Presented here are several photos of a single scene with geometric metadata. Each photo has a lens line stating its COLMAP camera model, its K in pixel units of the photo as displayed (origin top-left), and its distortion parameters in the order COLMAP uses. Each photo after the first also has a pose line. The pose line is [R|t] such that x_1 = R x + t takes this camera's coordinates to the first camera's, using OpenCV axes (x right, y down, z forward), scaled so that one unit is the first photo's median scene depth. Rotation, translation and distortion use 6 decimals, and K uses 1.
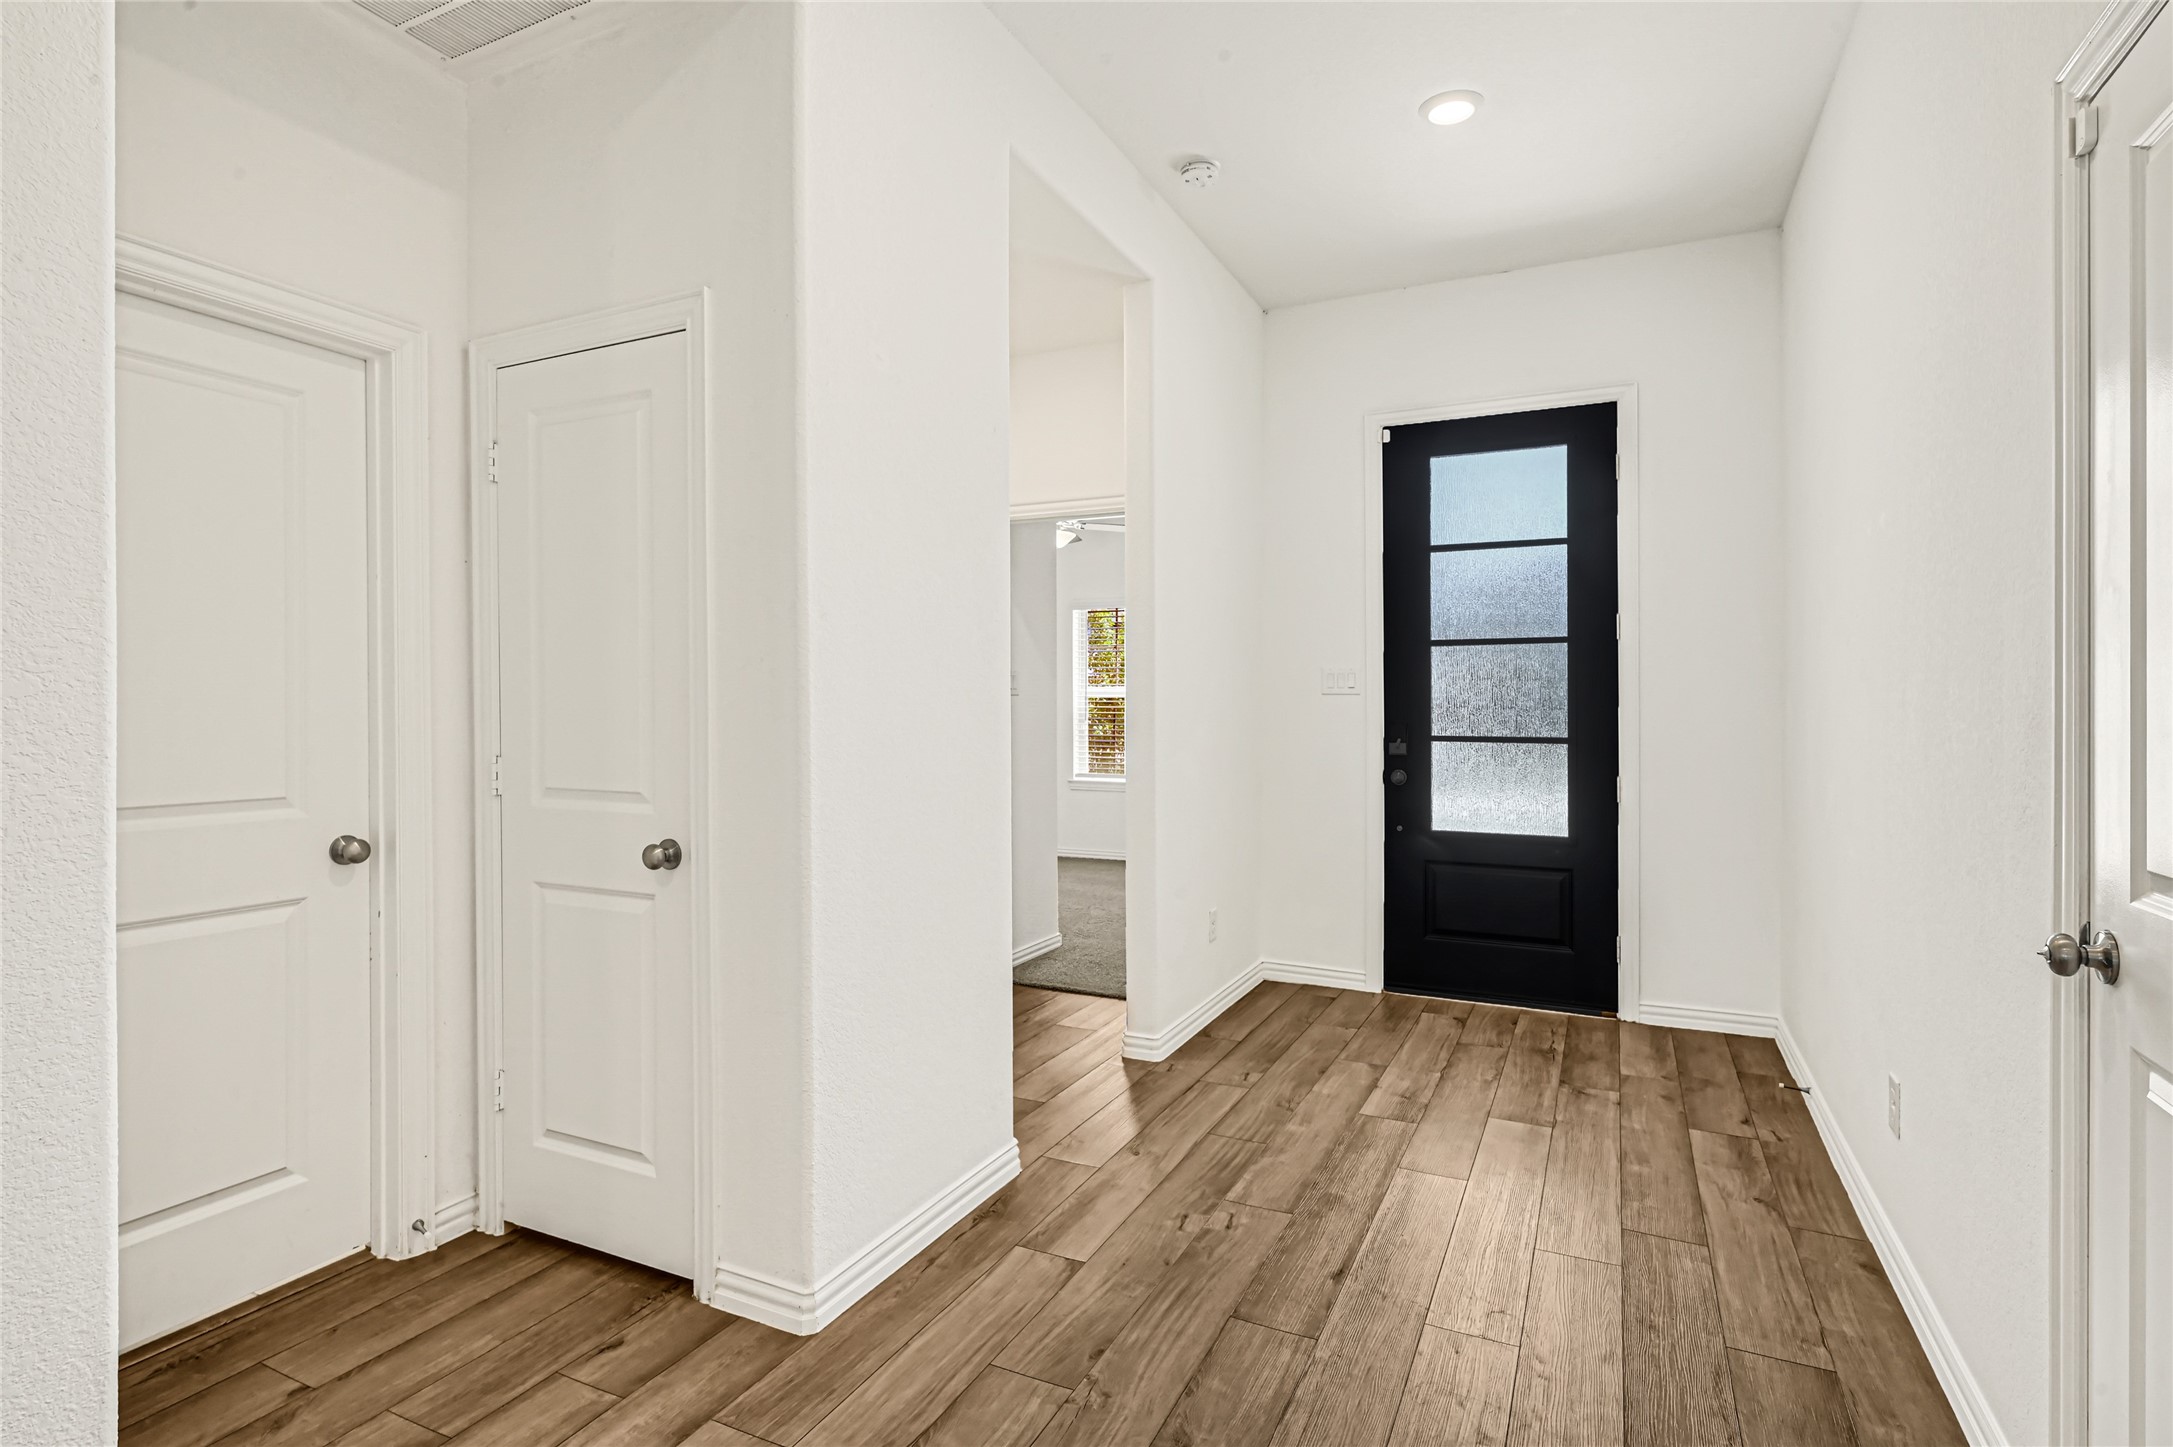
lens RADIAL K [[1085.6, 0, 1081.5], [0, 1085.6, 698.2], [0, 0, 1]] dist [-0.002335, -0.001206]
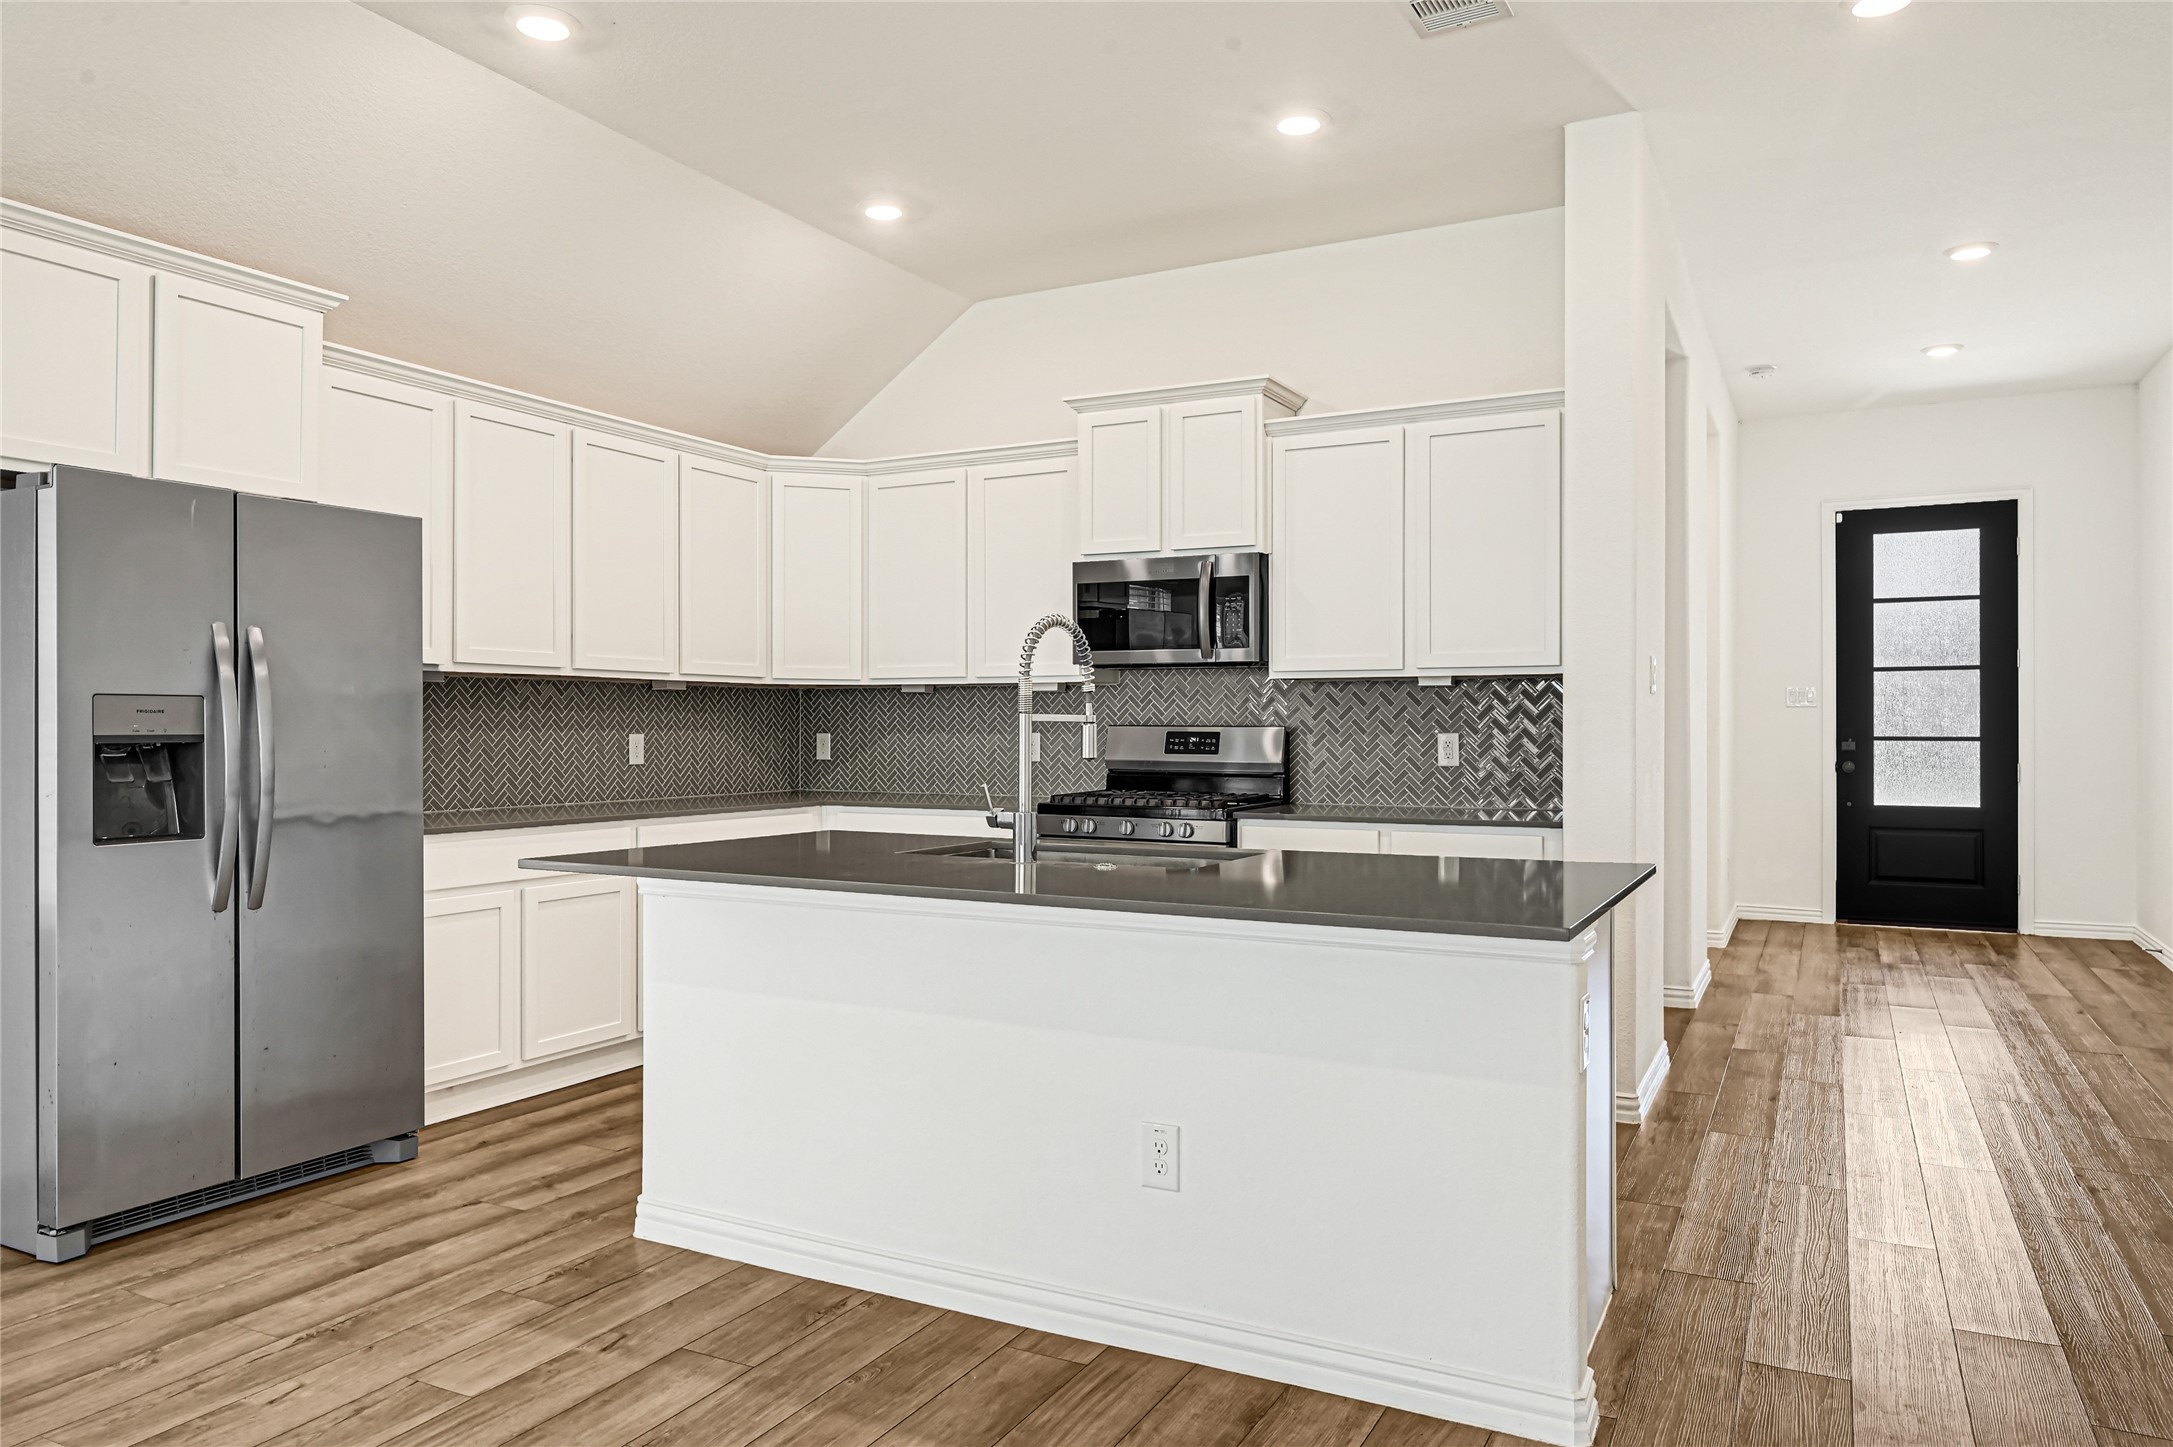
lens RADIAL K [[1453.6, 0, 1080.8], [0, 1453.6, 719.0], [0, 0, 1]] dist [0.005754, 0.001736]
pose [[0.999731, -0.002018, -0.023122, -0.669951], [0.002127, 0.999987, 0.004680, 0.001652], [0.023112, -0.004728, 0.999722, -0.910732]]
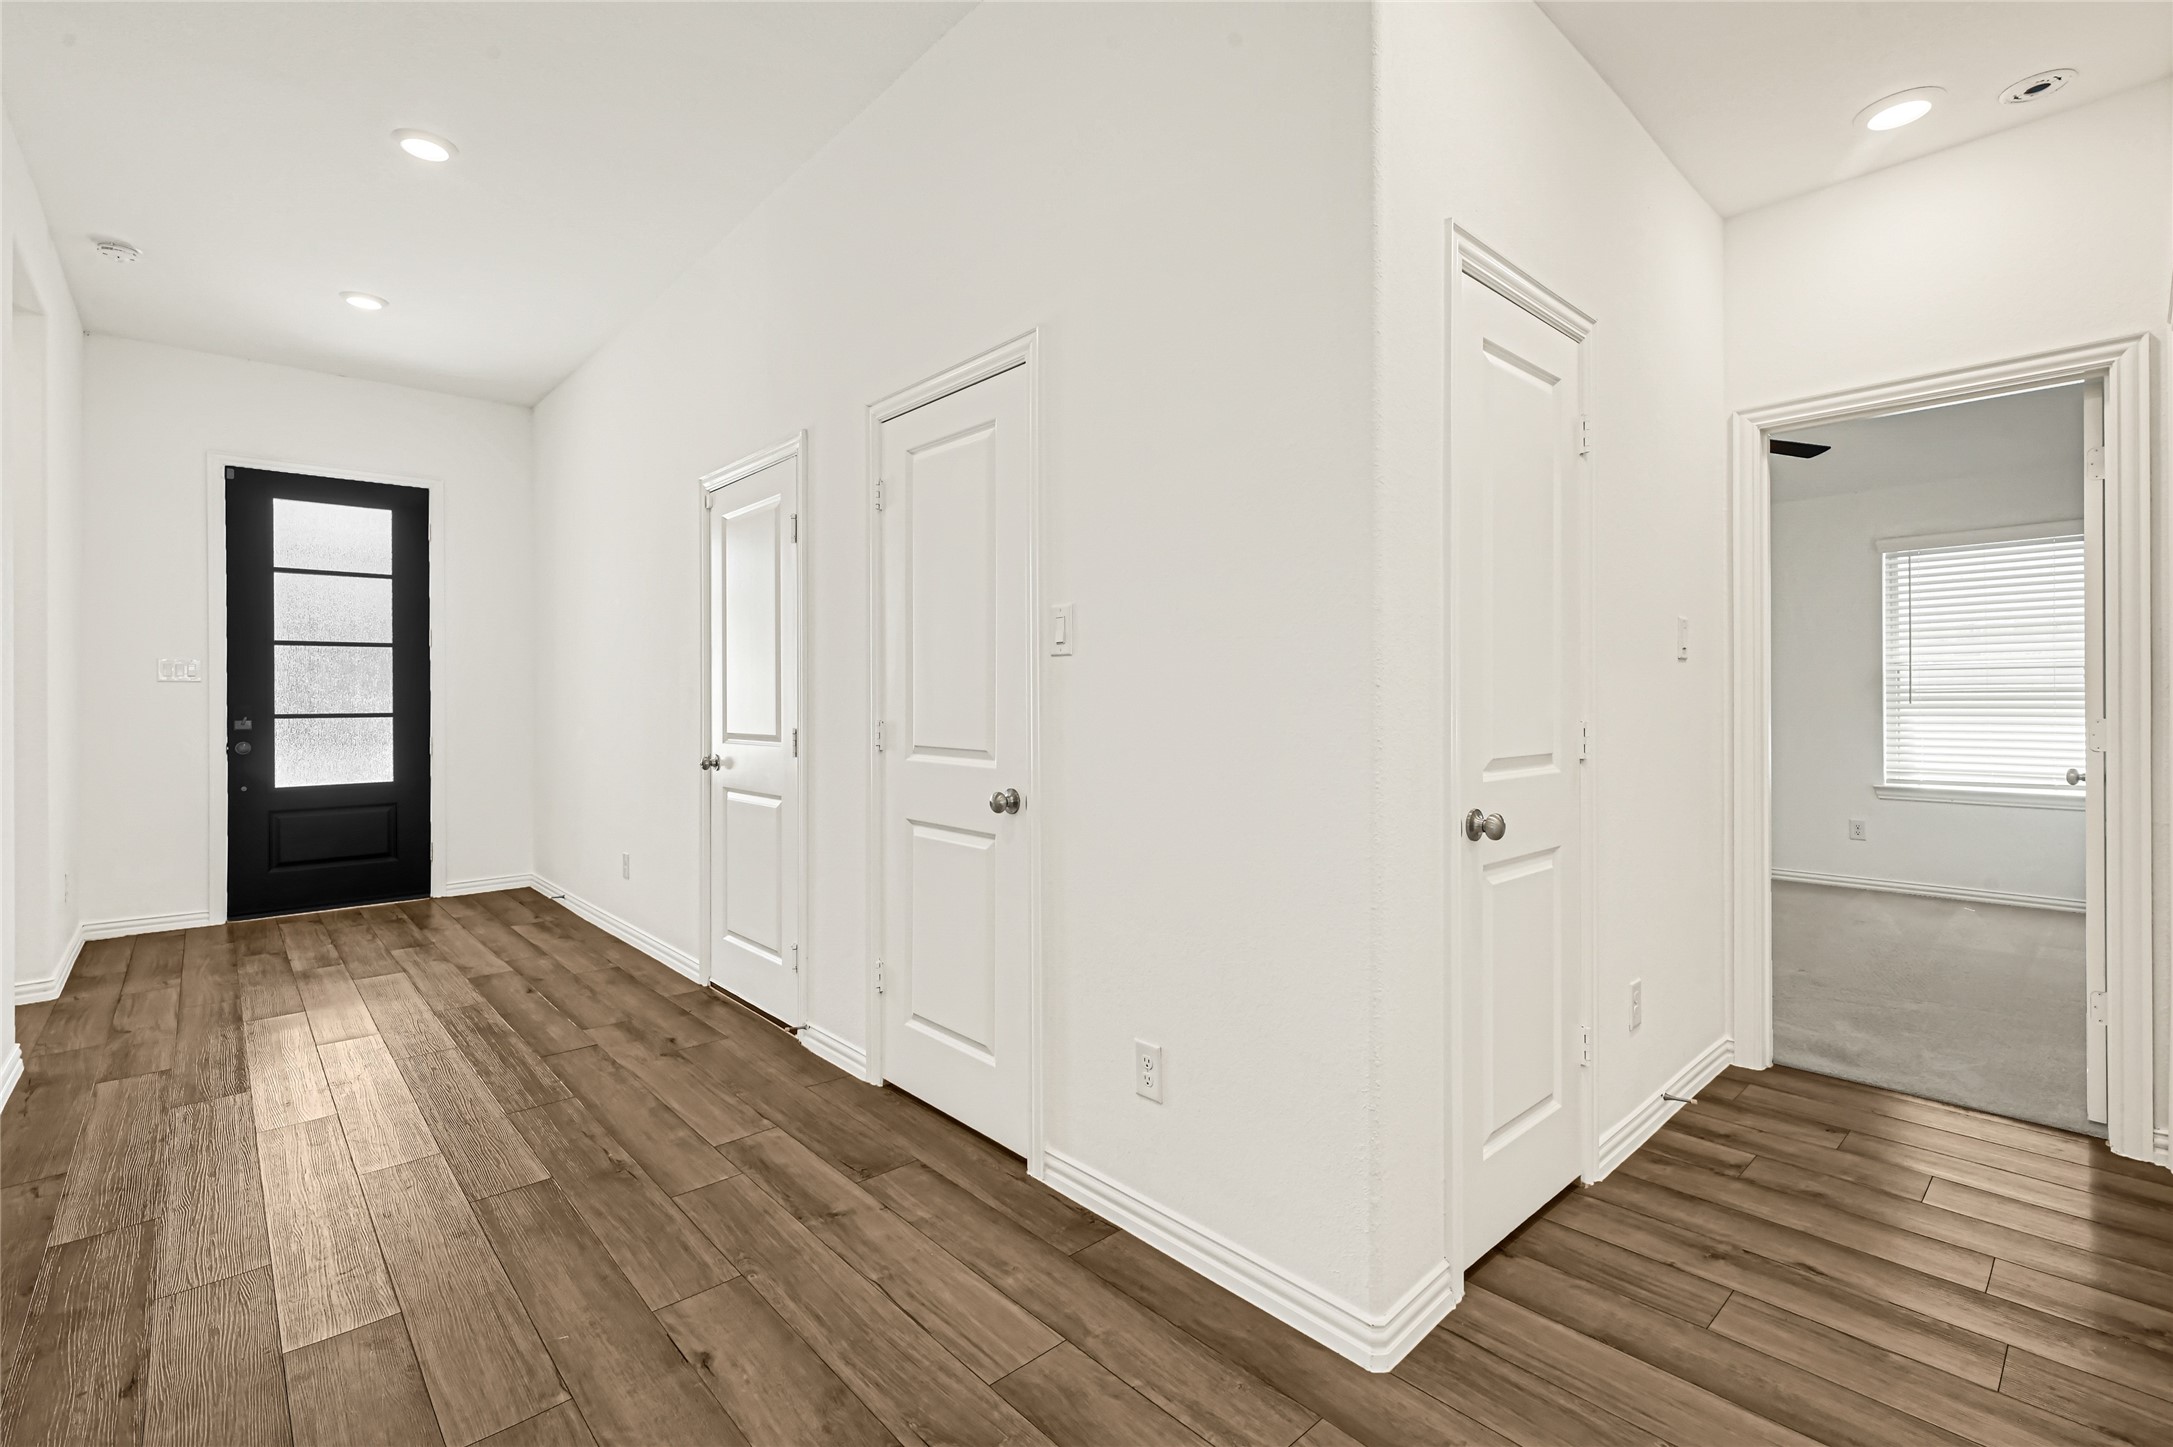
lens RADIAL K [[969.1, 0, 1098.7], [0, 969.1, 696.1], [0, 0, 1]] dist [-0.002502, 0.000331]
pose [[0.362277, -0.003301, 0.932065, -0.411390], [-0.000929, 0.999992, 0.003903, 0.007802], [-0.932070, -0.002279, 0.362271, -0.343488]]
